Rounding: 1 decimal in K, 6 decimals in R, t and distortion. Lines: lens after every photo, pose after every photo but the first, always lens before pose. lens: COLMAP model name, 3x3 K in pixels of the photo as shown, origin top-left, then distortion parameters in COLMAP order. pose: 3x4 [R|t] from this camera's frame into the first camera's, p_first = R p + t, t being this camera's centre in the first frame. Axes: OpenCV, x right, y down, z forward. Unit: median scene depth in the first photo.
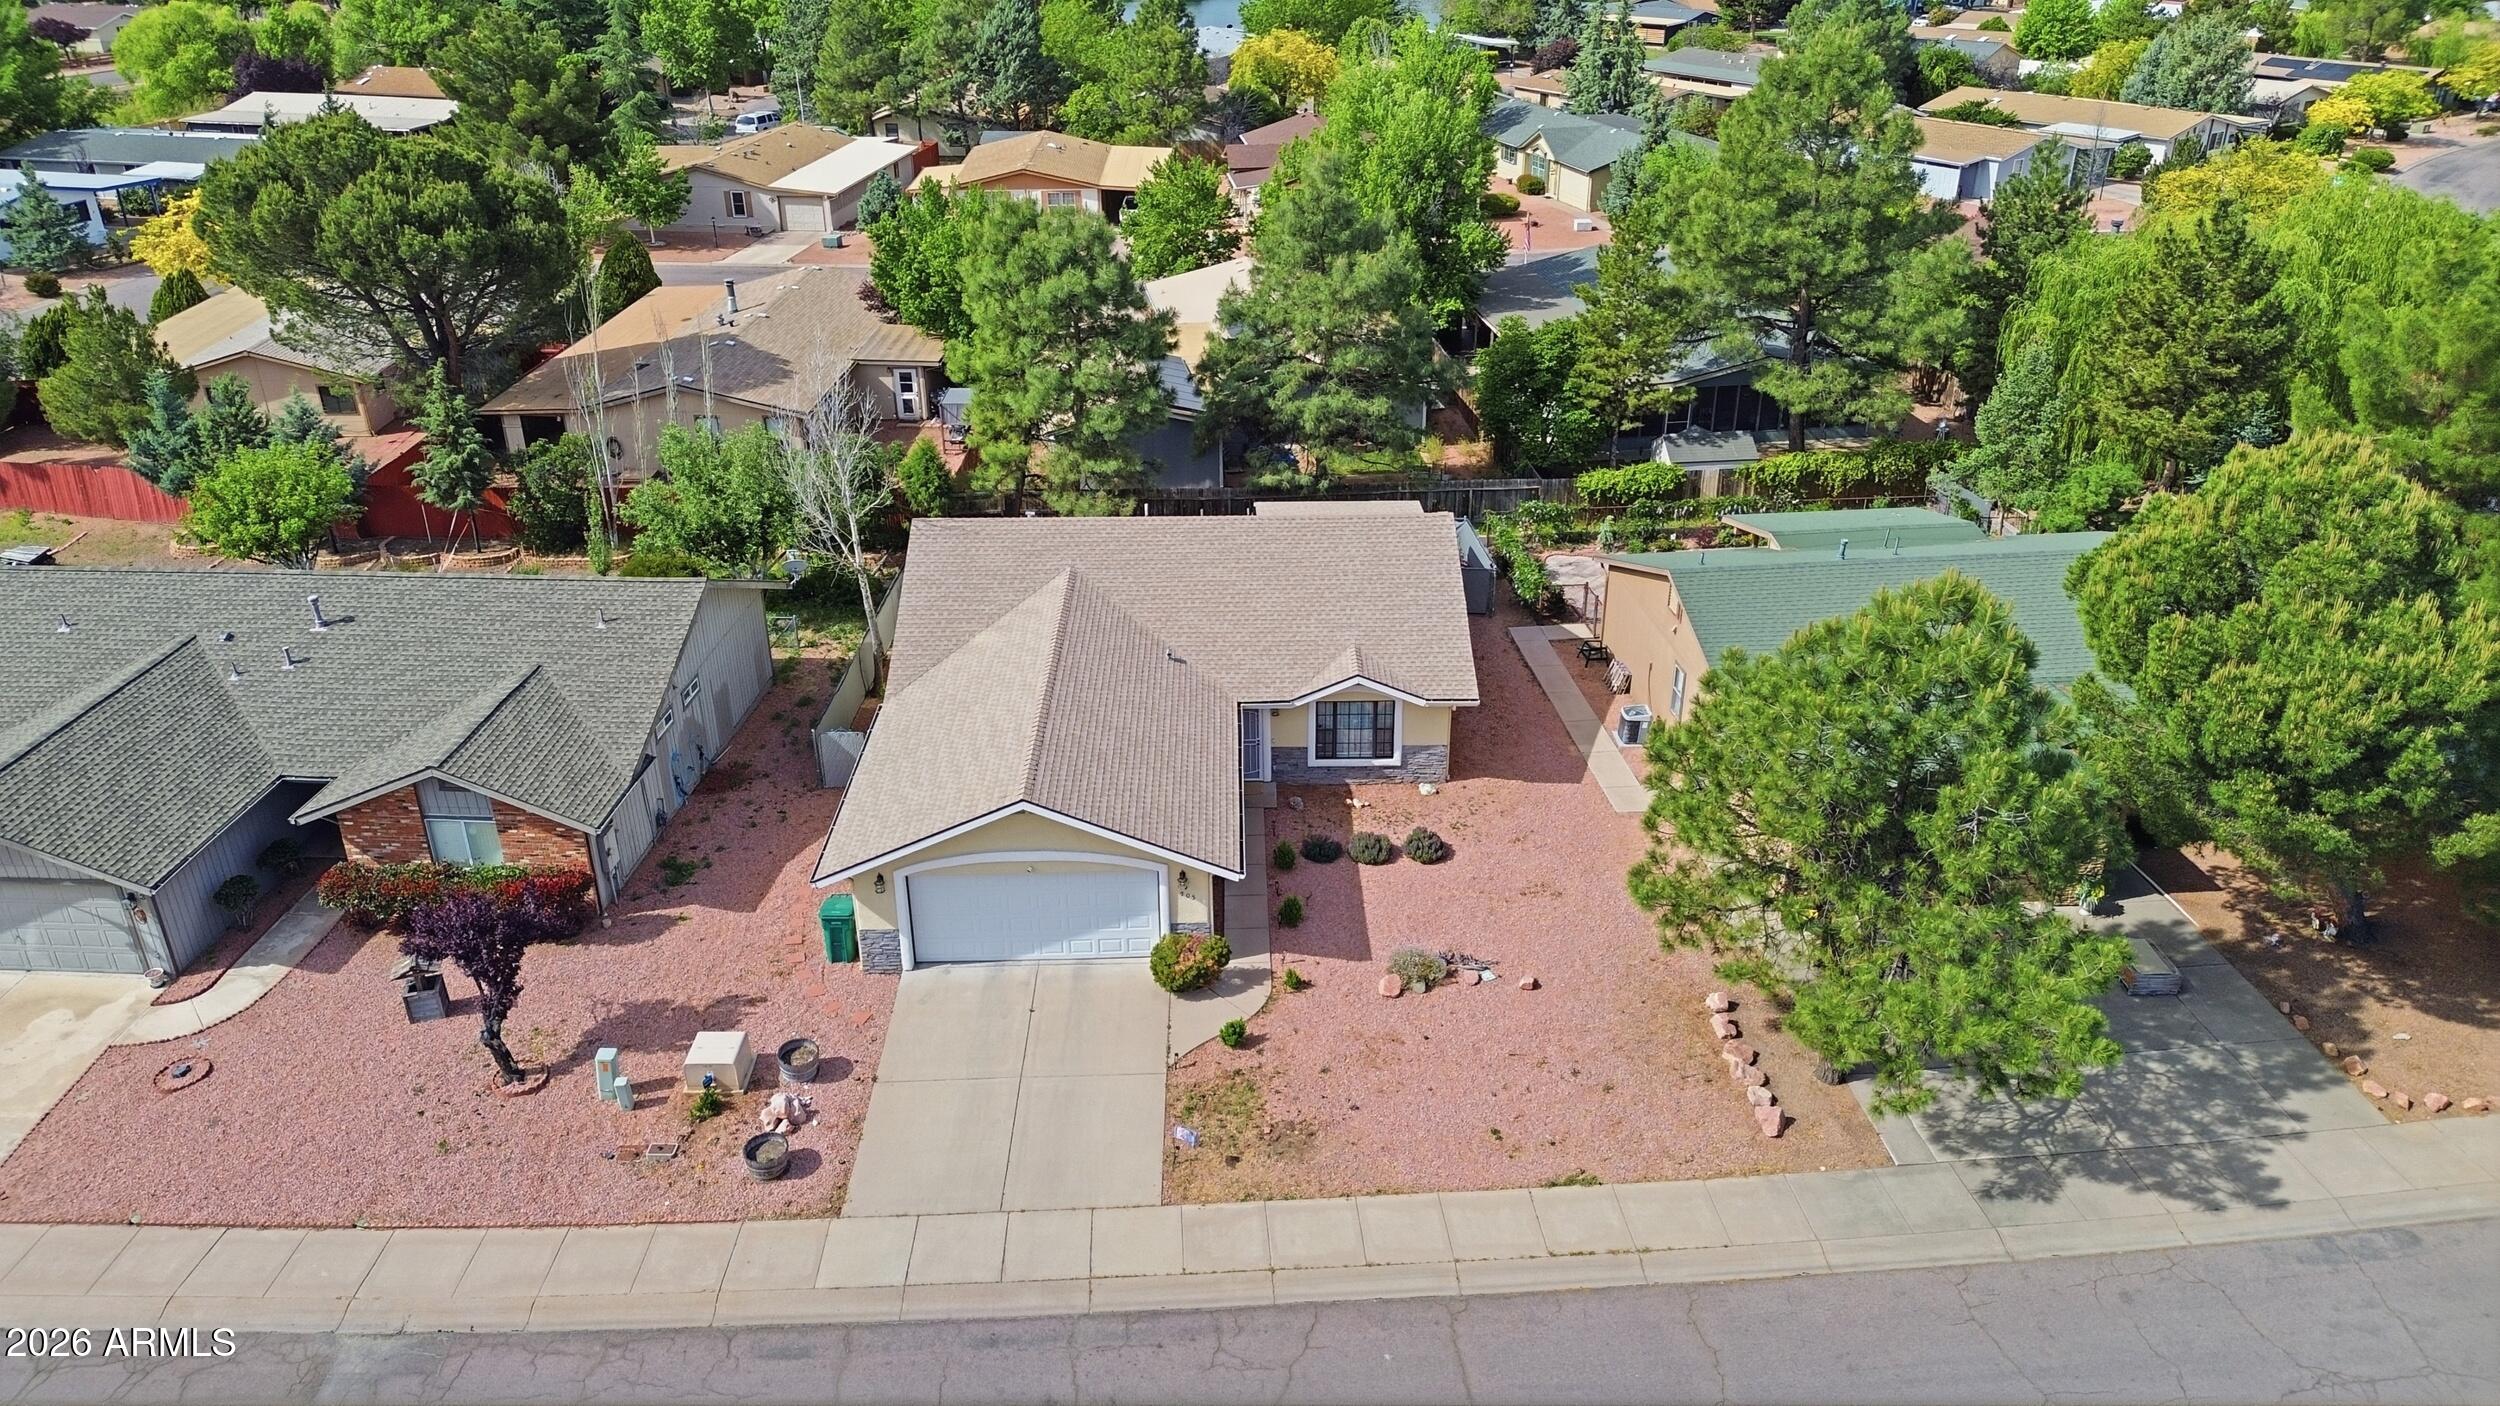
lens RADIAL K [[1758.0, 0, 1250.0], [0, 1758.0, 703.0], [0, 0, 1]] dist [0.066069, -0.066997]
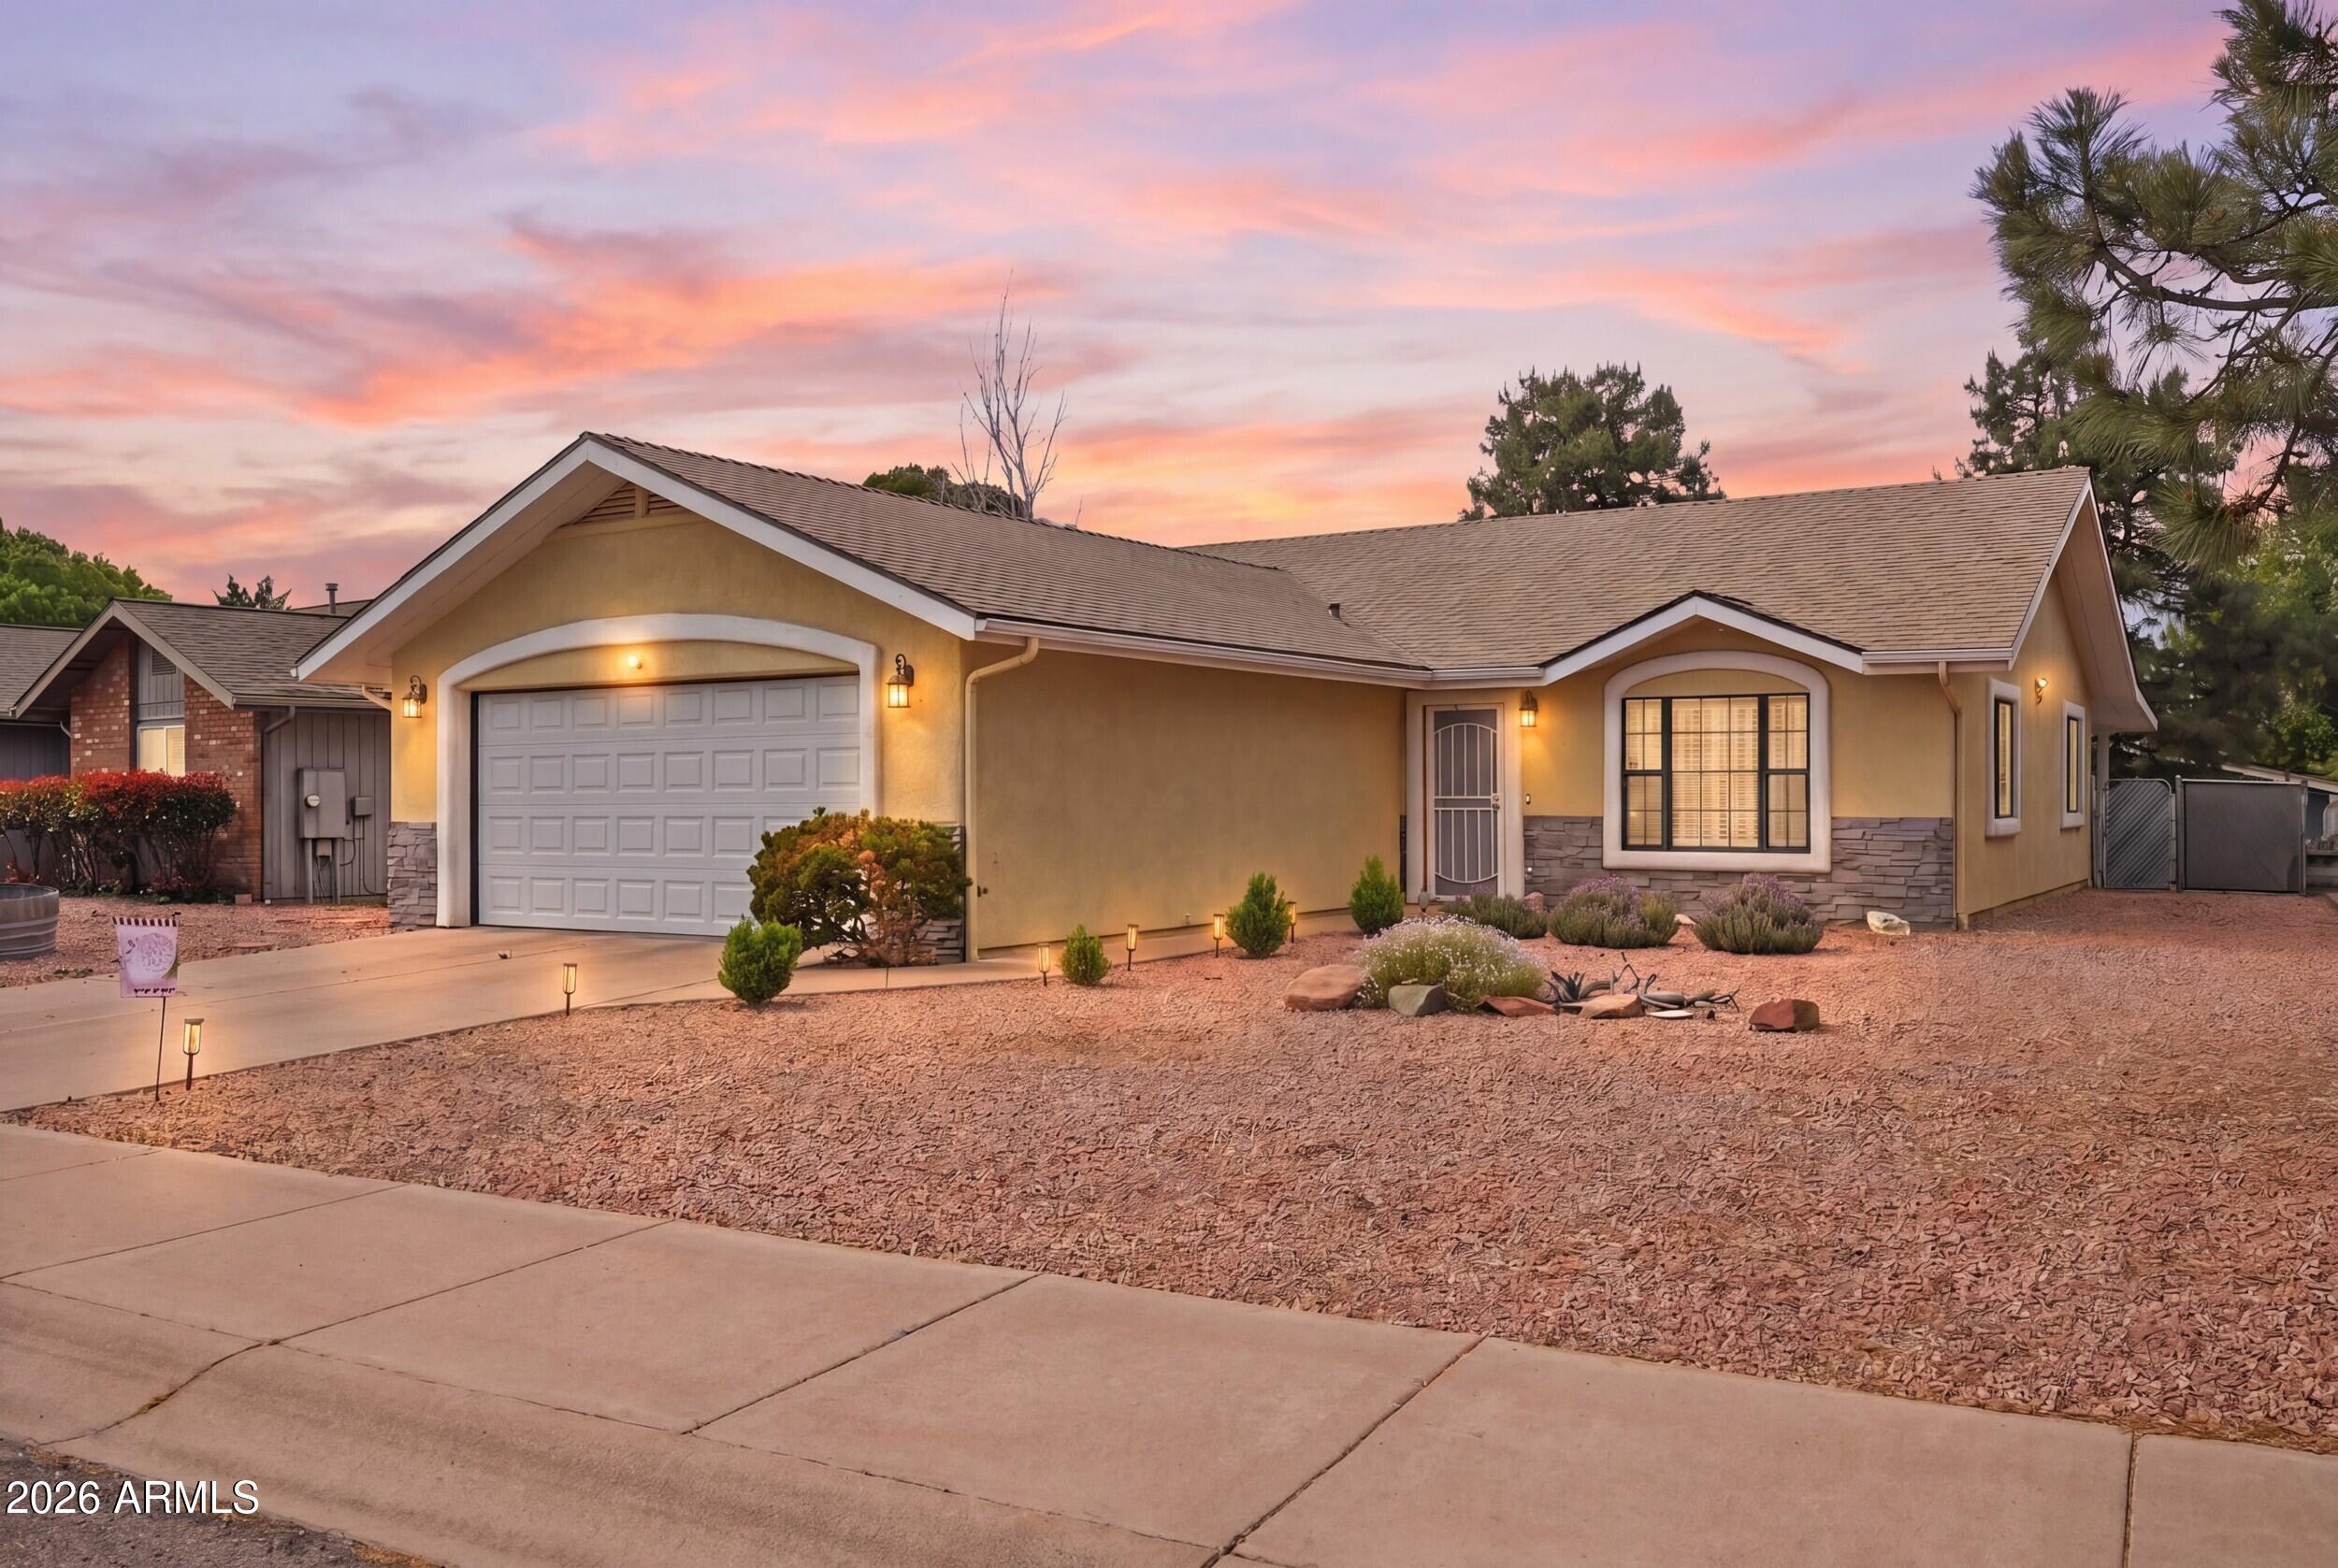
lens RADIAL K [[1843.9, 0, 1169.0], [0, 1843.9, 784.0], [0, 0, 1]] dist [-0.003246, -0.001004]
pose [[0.831965, 0.000219, -0.554828, 0.166322], [-0.249547, 0.893291, -0.373843, 0.181640], [0.495540, 0.449479, 0.743241, 0.525397]]
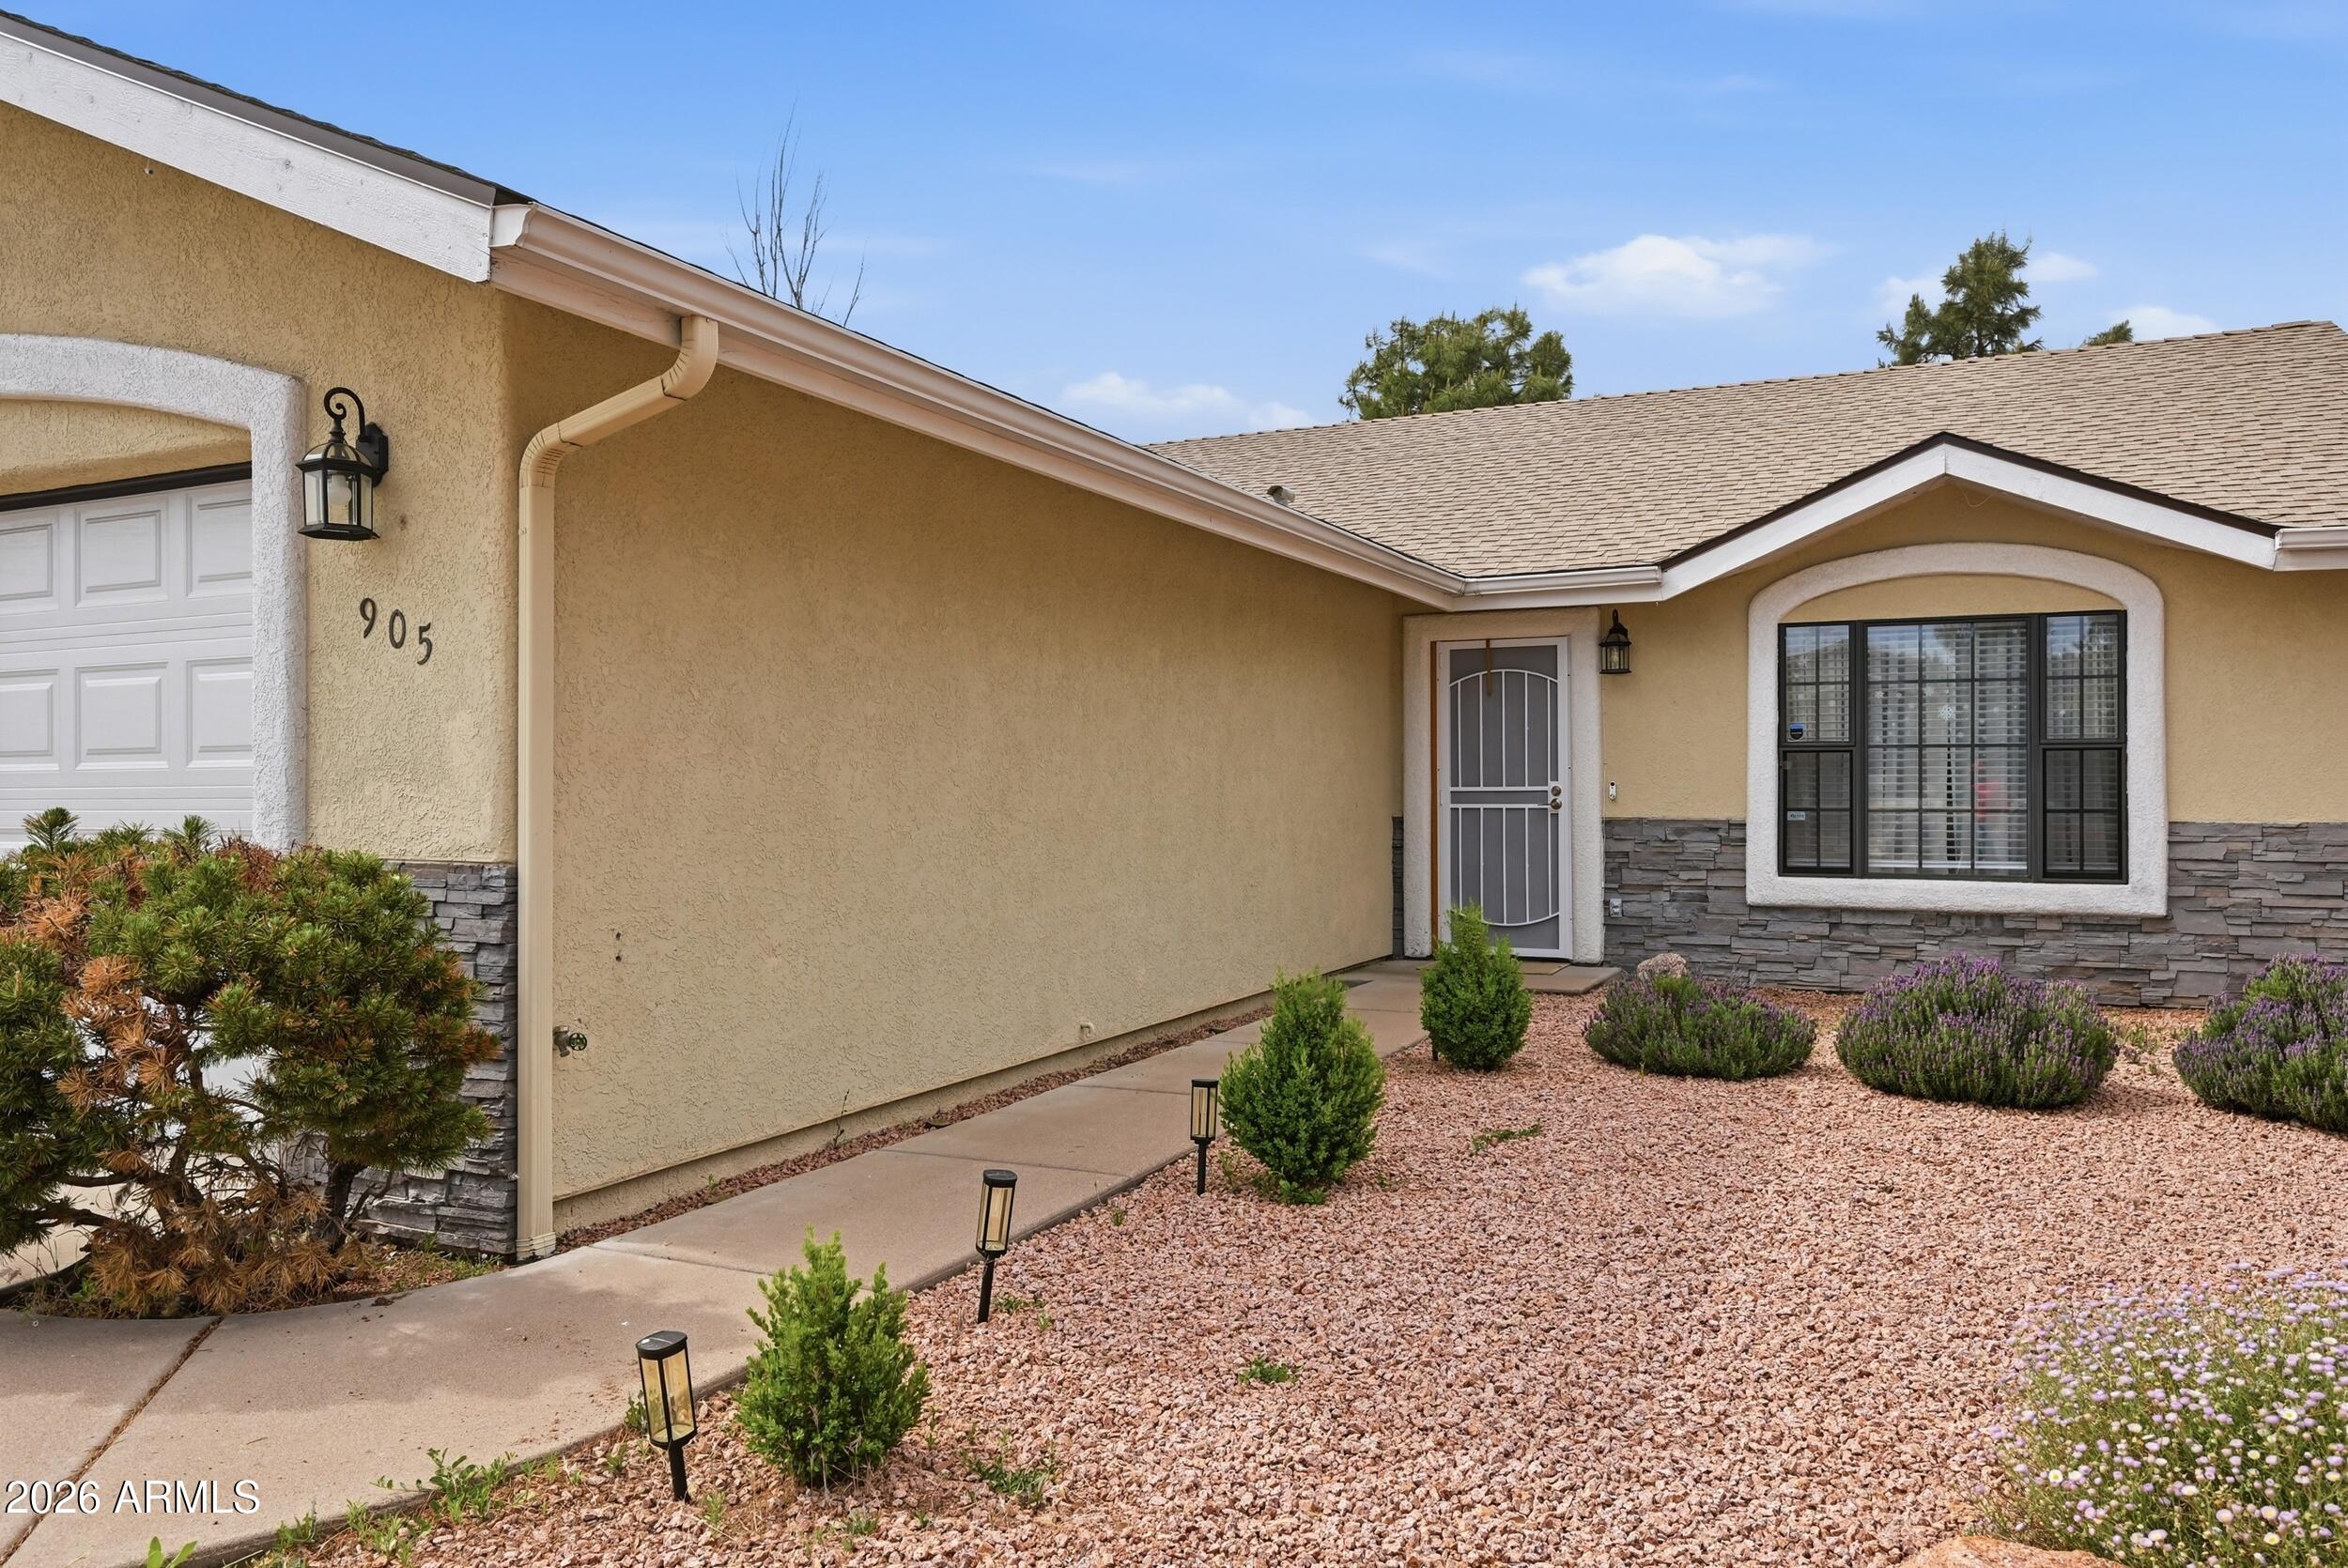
lens RADIAL K [[1634.6, 0, 1174.0], [0, 1634.6, 784.0], [0, 0, 1]] dist [-0.012348, -0.002322]
pose [[0.892417, 0.002960, -0.451201, 0.056882], [-0.204736, 0.893768, -0.399077, 0.114491], [0.402088, 0.448520, 0.798220, 0.663021]]
